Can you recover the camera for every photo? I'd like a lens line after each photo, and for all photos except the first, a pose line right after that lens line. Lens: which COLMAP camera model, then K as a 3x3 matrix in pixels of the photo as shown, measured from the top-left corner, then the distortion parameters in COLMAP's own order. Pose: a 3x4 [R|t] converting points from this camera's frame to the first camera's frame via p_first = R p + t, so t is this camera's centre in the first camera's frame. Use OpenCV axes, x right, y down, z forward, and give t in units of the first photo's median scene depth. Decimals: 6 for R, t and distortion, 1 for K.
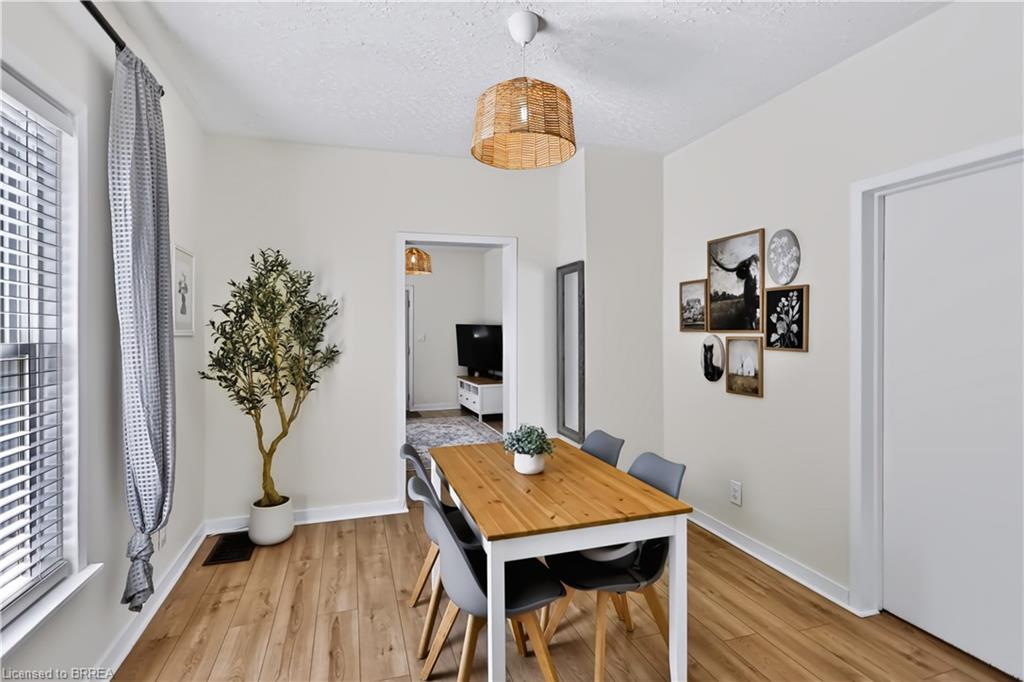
lens RADIAL K [[502.4, 0, 515.8], [0, 502.4, 331.9], [0, 0, 1]] dist [0.000627, -0.000552]
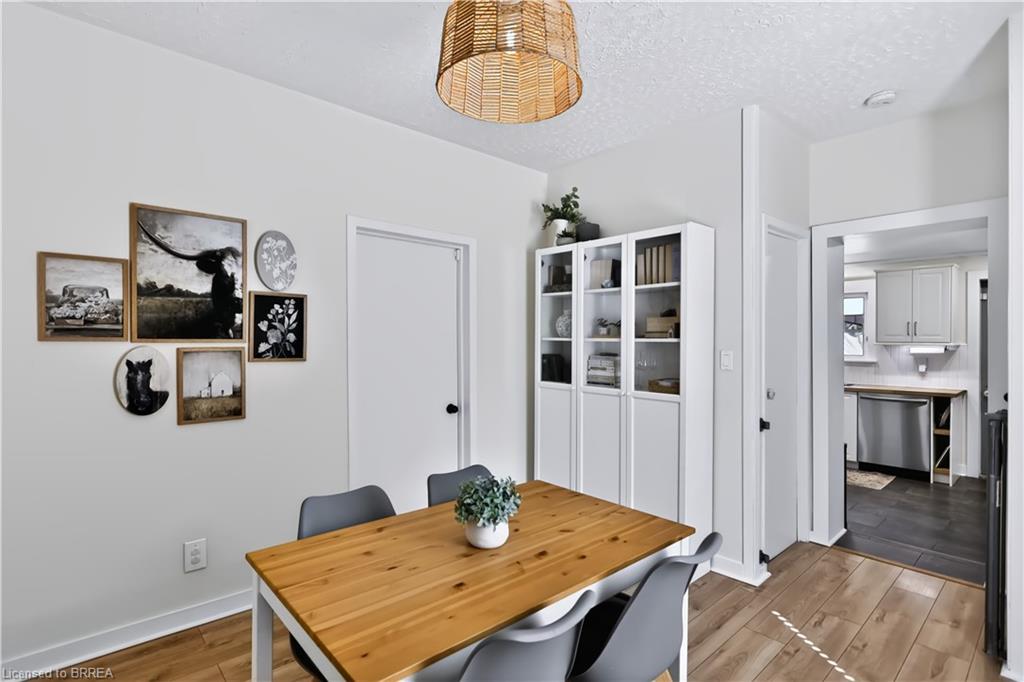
lens RADIAL K [[499.1, 0, 508.3], [0, 499.1, 342.2], [0, 0, 1]] dist [0.000731, -0.000099]
pose [[-0.394019, -0.008523, 0.919063, -0.459052], [-0.002996, 0.999964, 0.007989, -0.006403], [-0.919097, 0.000394, -0.394031, 0.913649]]
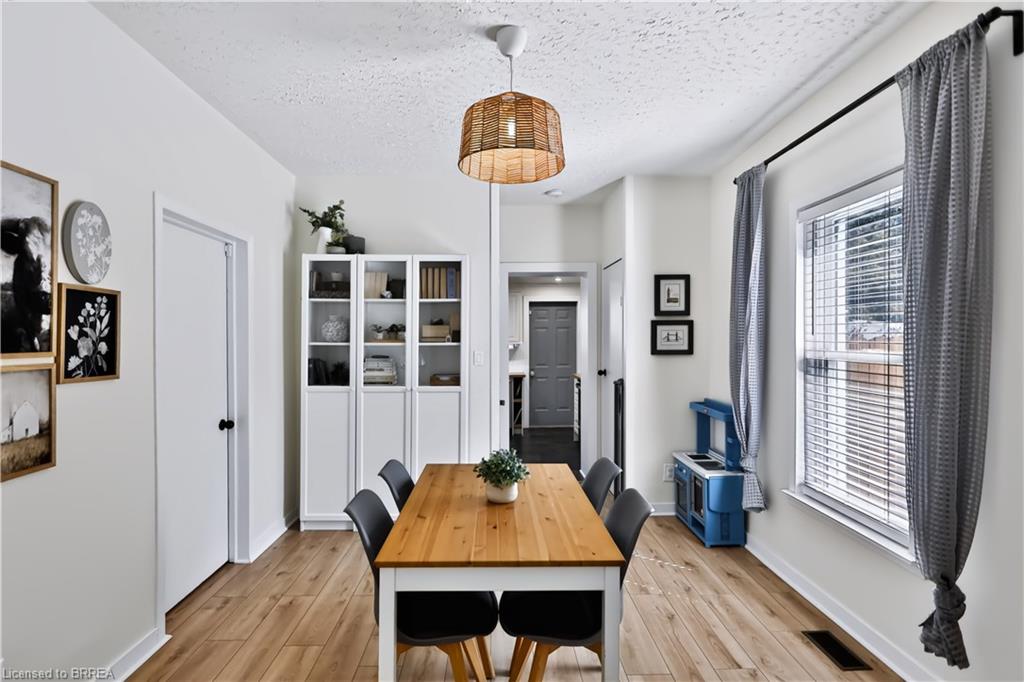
lens RADIAL K [[504.3, 0, 499.2], [0, 504.3, 334.7], [0, 0, 1]] dist [0.009650, -0.000077]
pose [[-0.951510, 0.002858, 0.307604, -0.191288], [0.001404, 0.999987, -0.004949, -0.019851], [-0.307614, -0.004277, -0.951502, 1.392996]]
